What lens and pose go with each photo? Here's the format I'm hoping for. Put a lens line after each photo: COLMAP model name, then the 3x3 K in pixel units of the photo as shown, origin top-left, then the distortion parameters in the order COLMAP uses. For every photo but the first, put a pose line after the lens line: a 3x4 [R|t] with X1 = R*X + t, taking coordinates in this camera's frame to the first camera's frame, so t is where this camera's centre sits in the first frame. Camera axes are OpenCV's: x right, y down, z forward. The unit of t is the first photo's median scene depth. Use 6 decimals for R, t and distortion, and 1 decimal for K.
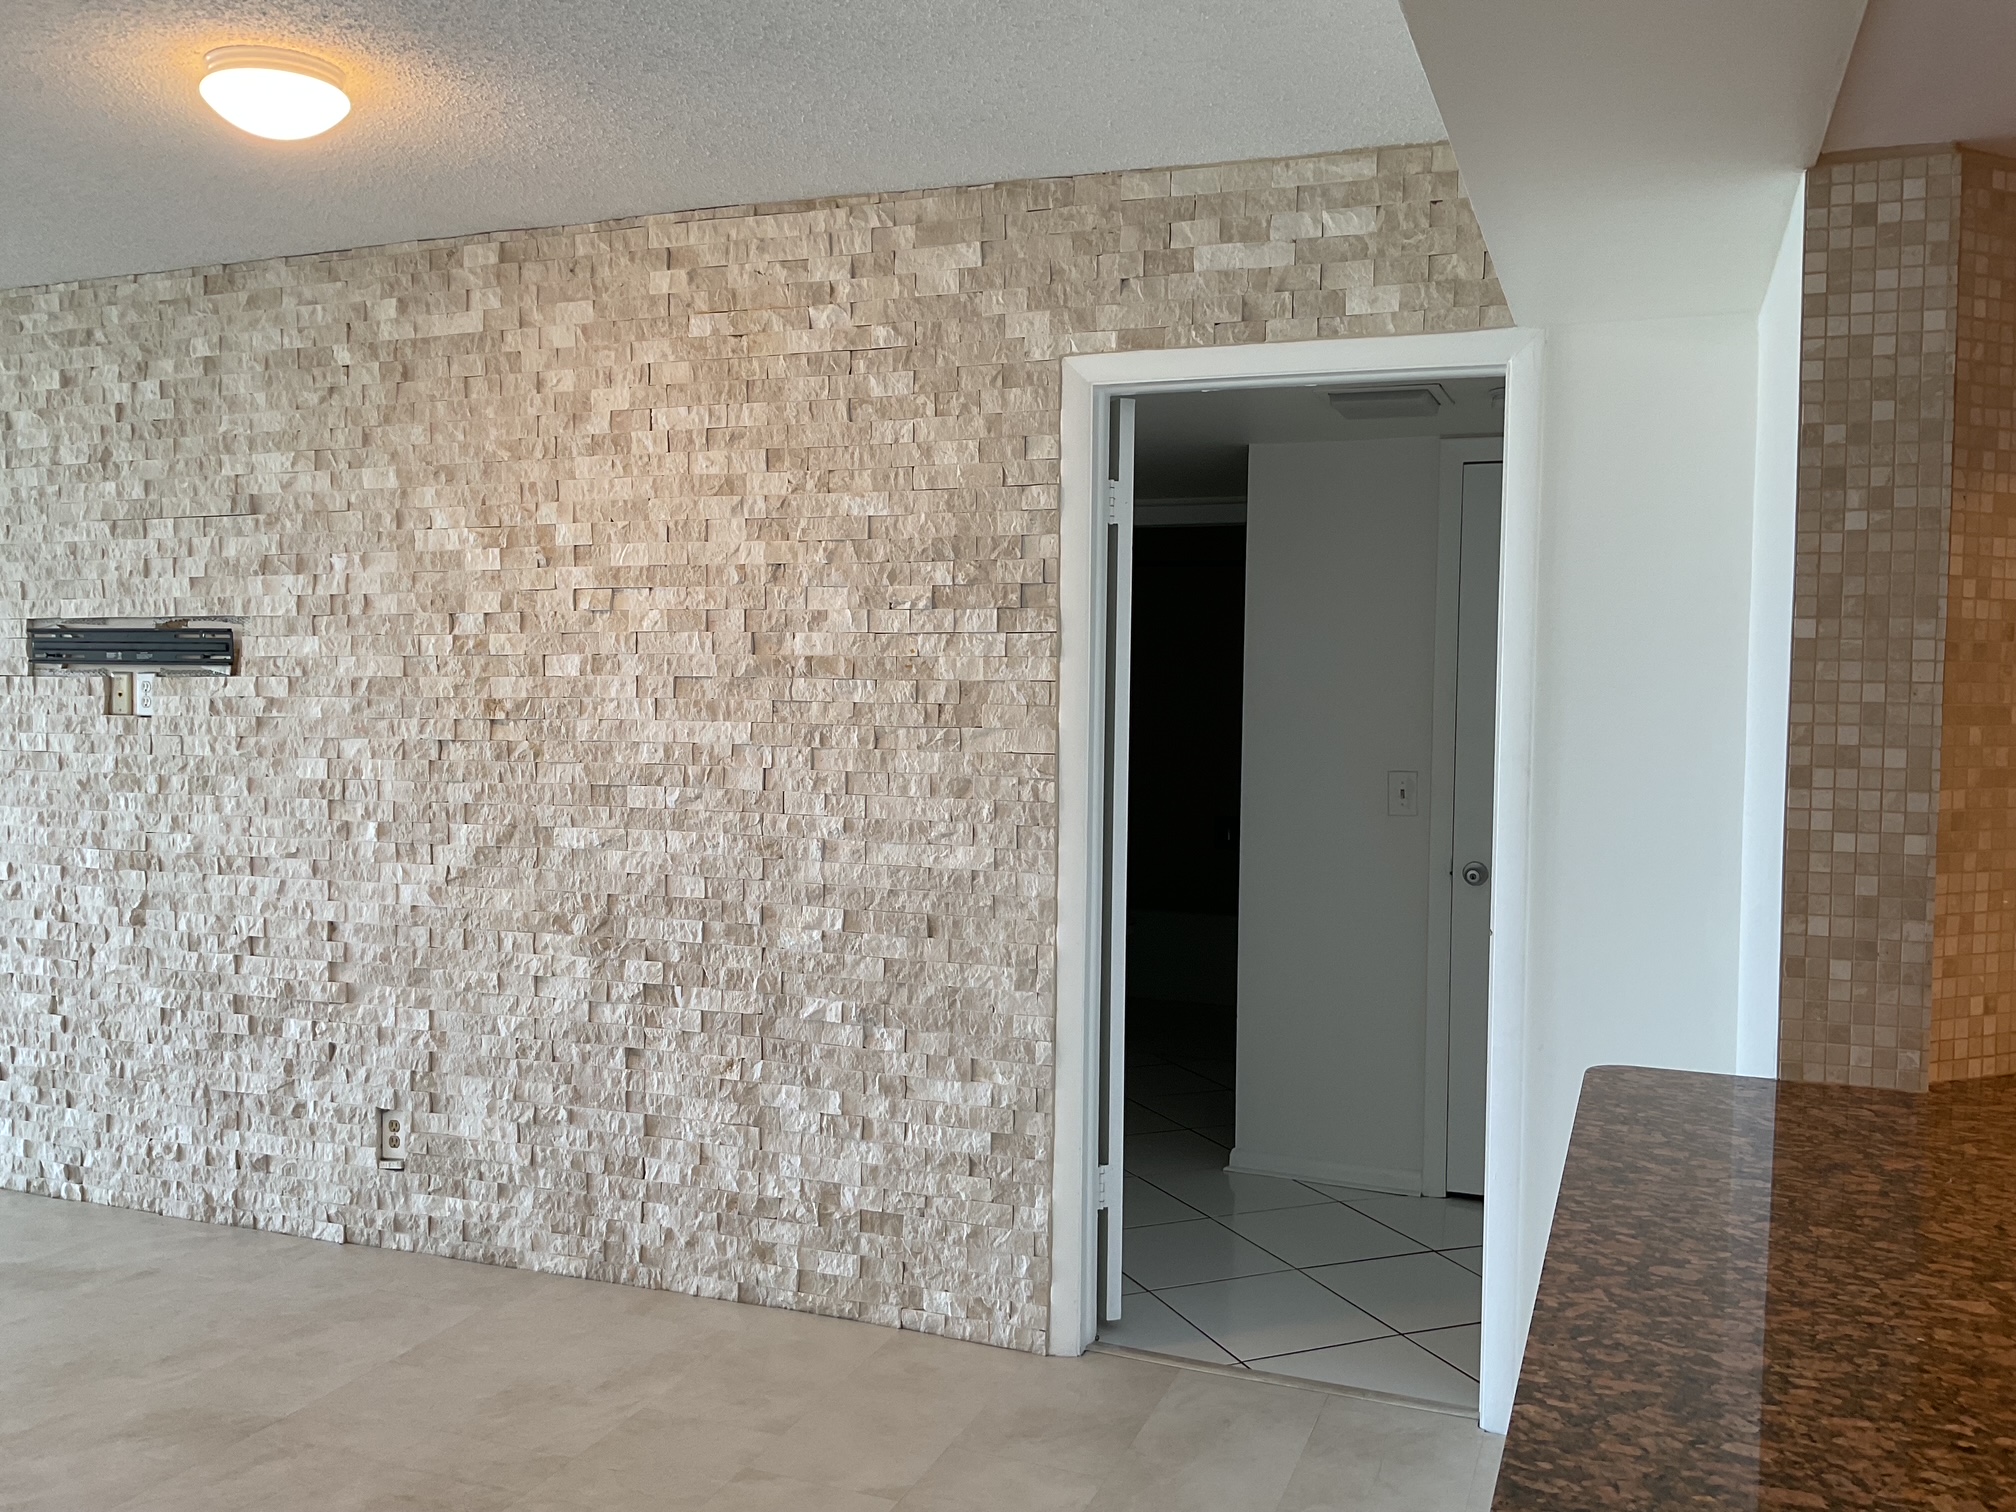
lens RADIAL K [[1663.8, 0, 1079.0], [0, 1663.8, 754.7], [0, 0, 1]] dist [0.086848, -0.173953]
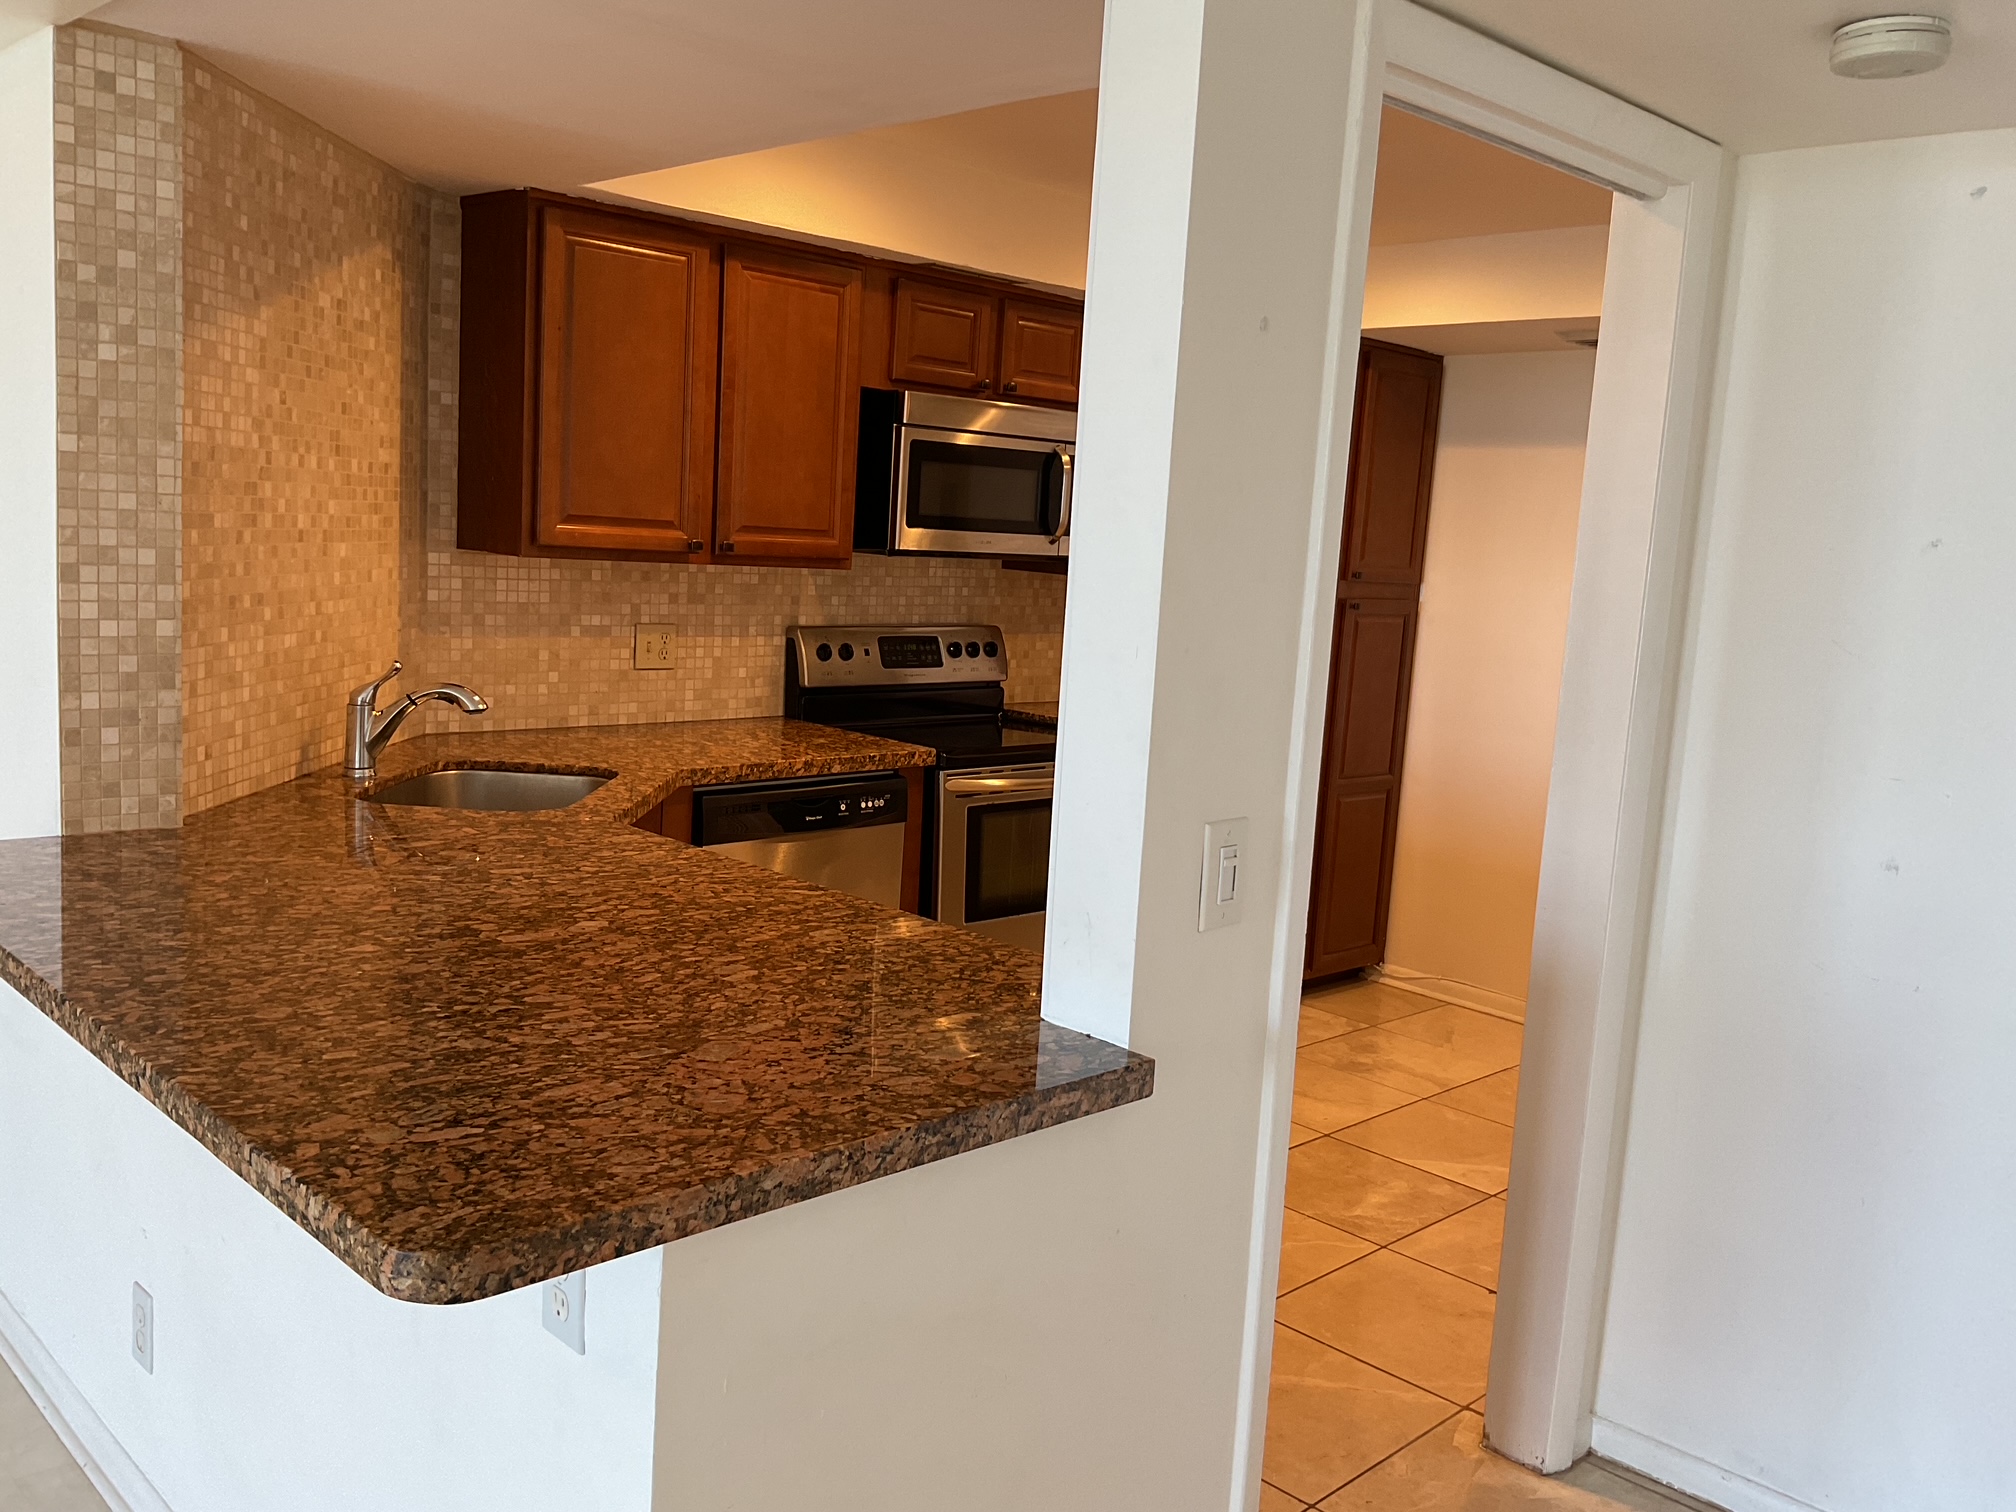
lens RADIAL K [[1663.8, 0, 1011.5], [0, 1663.8, 758.1], [0, 0, 1]] dist [0.086848, -0.173953]
pose [[0.405015, -0.114480, 0.907115, -0.370237], [-0.018593, 0.990894, 0.133354, -0.026769], [-0.914121, -0.070877, 0.399198, -0.056824]]
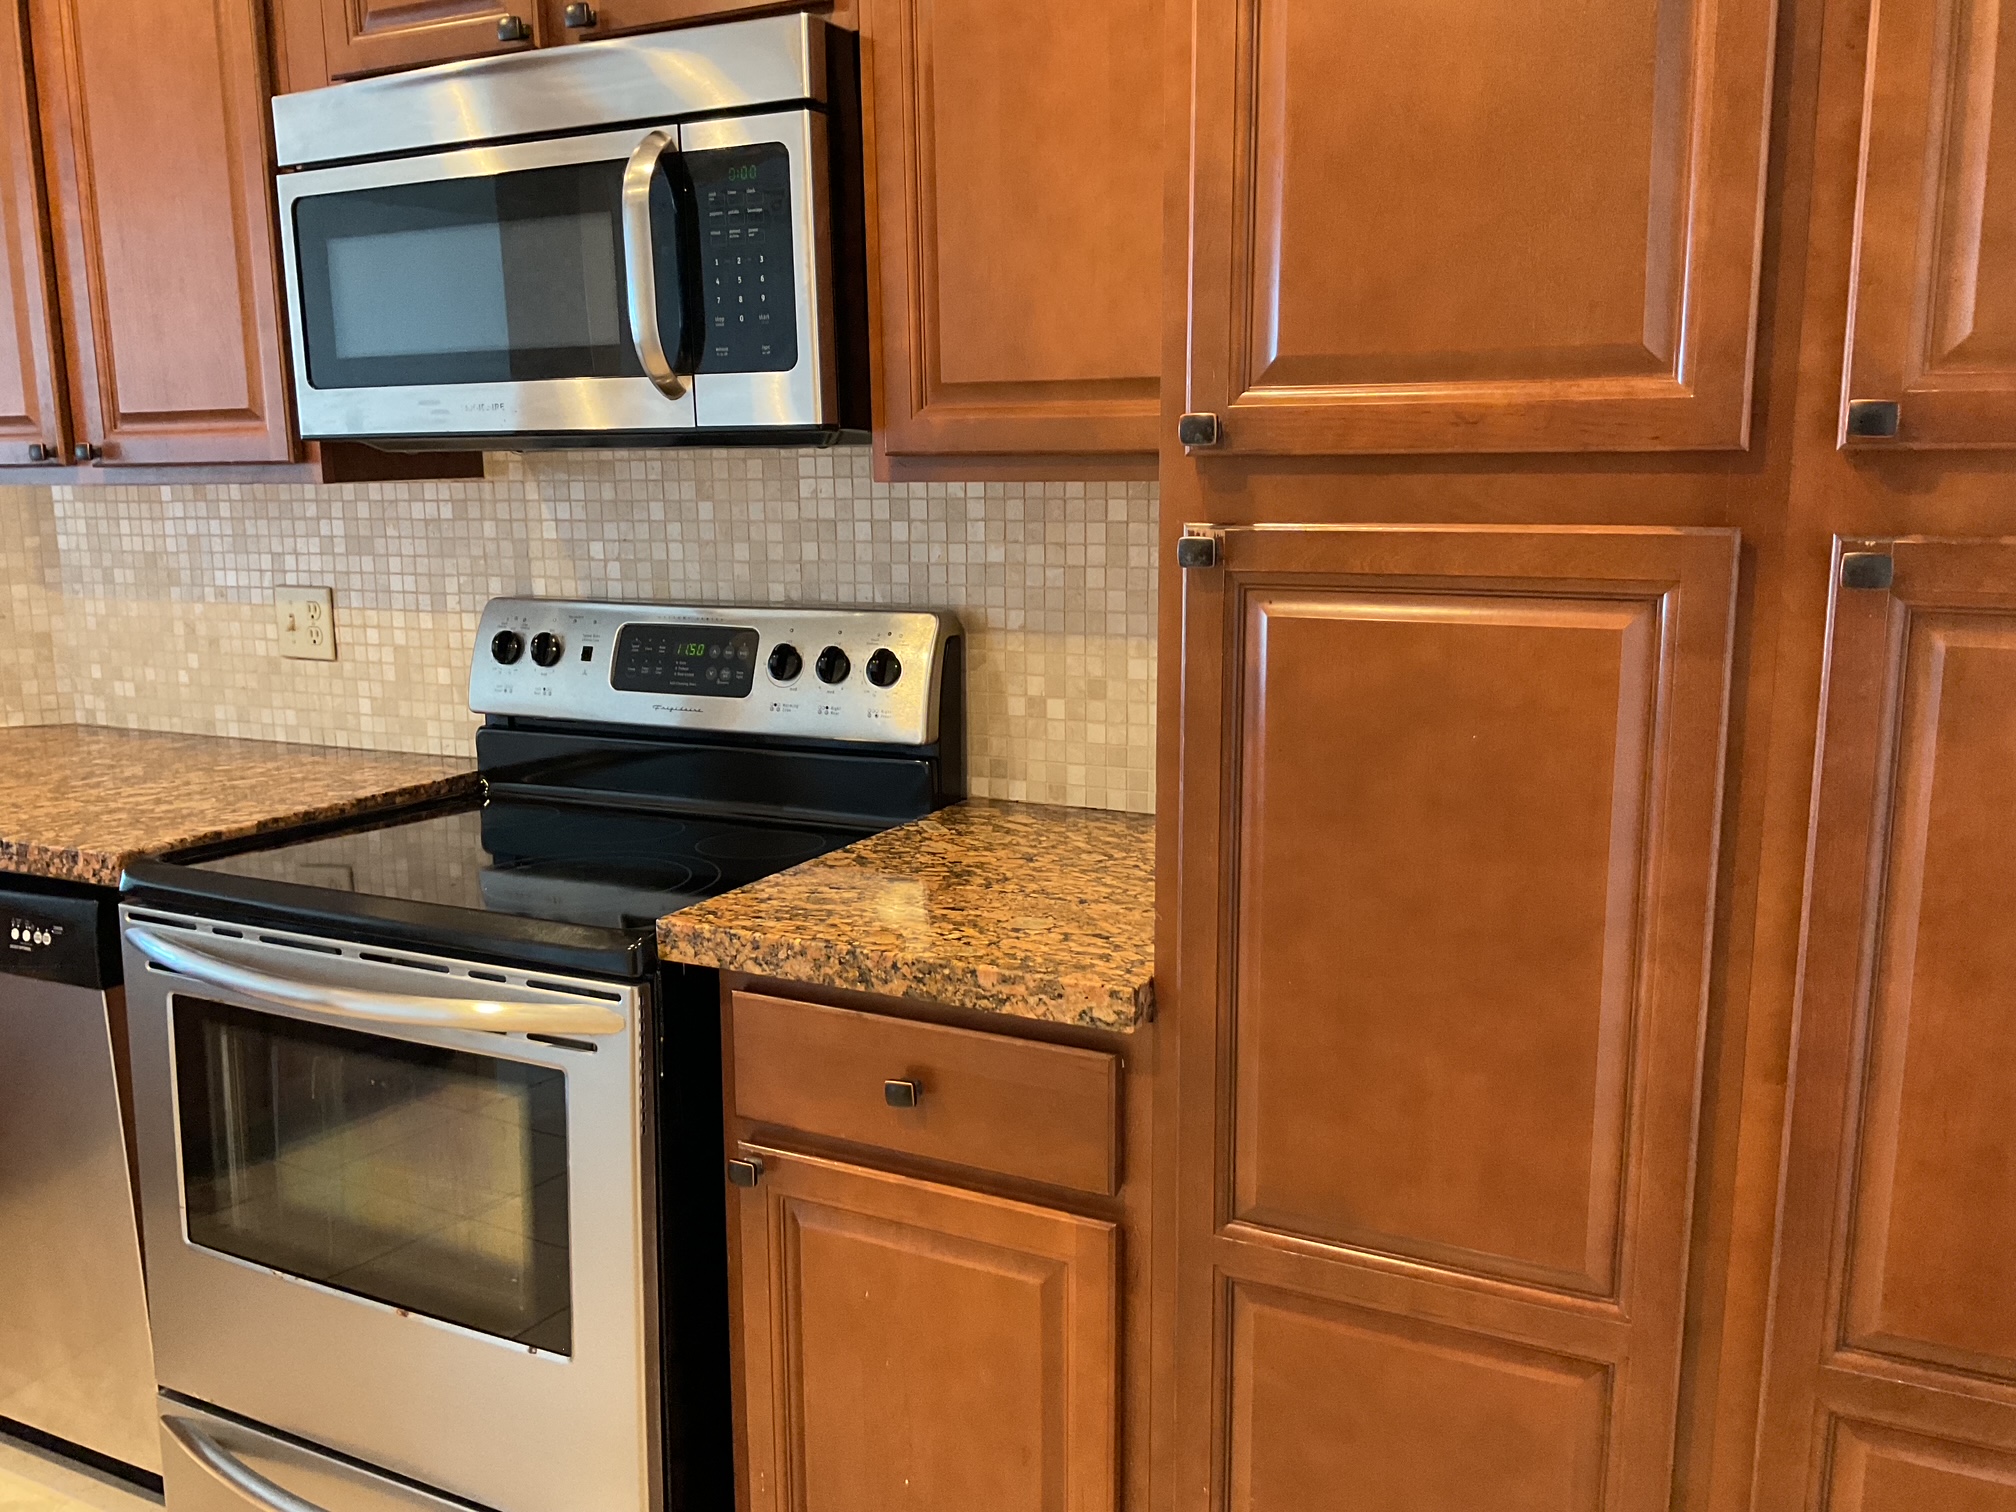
lens RADIAL K [[1663.8, 0, 1011.5], [0, 1663.8, 759.3], [0, 0, 1]] dist [0.086848, -0.173953]
pose [[0.995815, -0.007845, -0.091055, 1.863385], [0.020552, 0.990012, 0.139478, 0.050203], [0.089051, -0.140766, 0.986030, -0.061711]]
